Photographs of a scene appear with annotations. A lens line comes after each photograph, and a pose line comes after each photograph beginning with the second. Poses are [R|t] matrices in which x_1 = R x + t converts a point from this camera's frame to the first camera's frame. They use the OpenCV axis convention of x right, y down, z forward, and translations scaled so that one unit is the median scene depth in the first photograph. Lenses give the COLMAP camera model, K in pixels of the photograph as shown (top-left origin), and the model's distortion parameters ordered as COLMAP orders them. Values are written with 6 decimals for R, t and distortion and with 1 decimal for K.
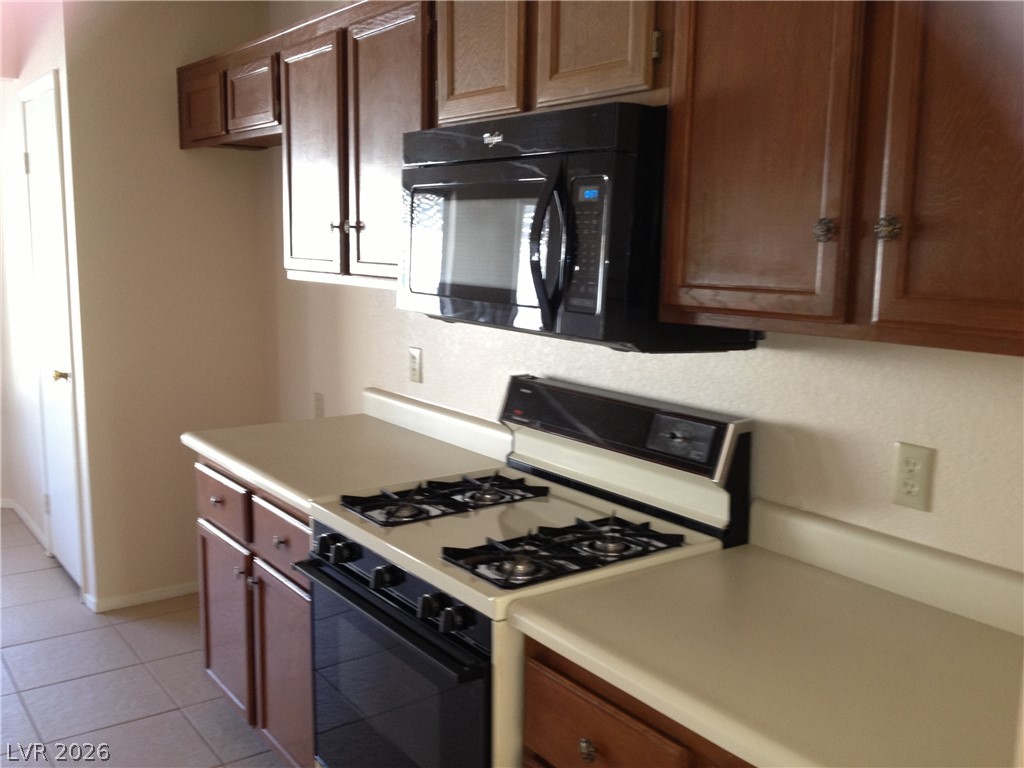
lens RADIAL K [[950.8, 0, 511.7], [0, 950.8, 384.4], [0, 0, 1]] dist [-0.003334, 0.000000]
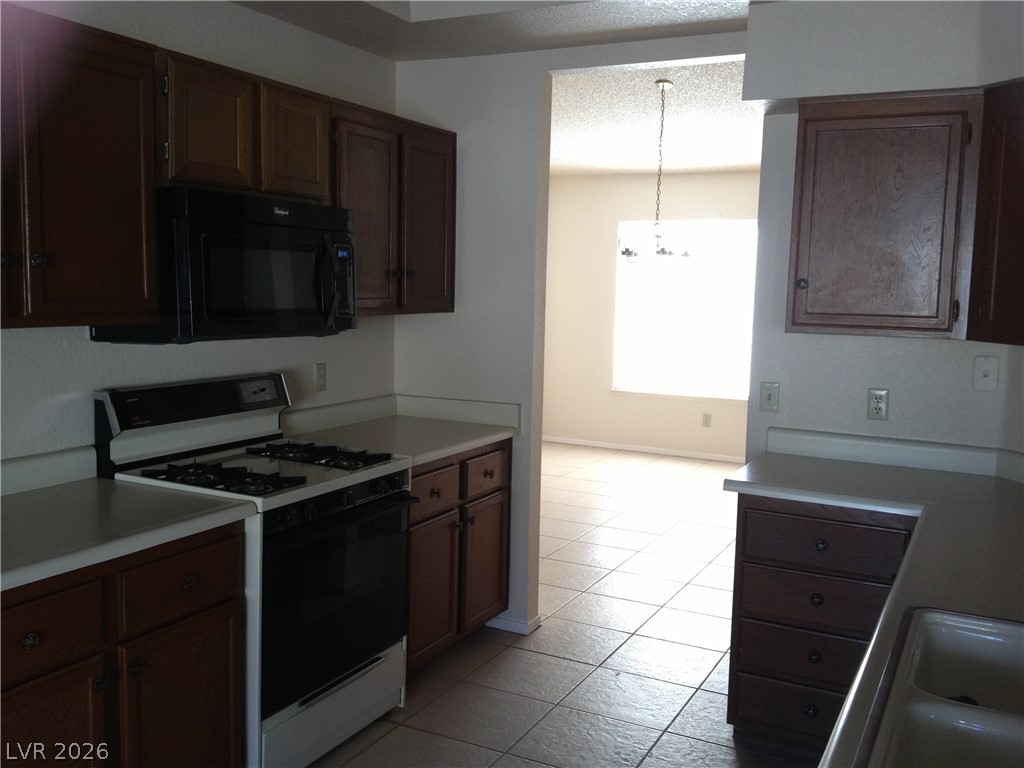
lens RADIAL K [[950.8, 0, 511.9], [0, 950.8, 385.1], [0, 0, 1]] dist [-0.003334, 0.000000]
pose [[-0.444445, -0.125452, 0.886978, -1.798565], [0.101506, 0.976715, 0.189007, -0.269421], [-0.890037, 0.174037, -0.421362, 1.546734]]
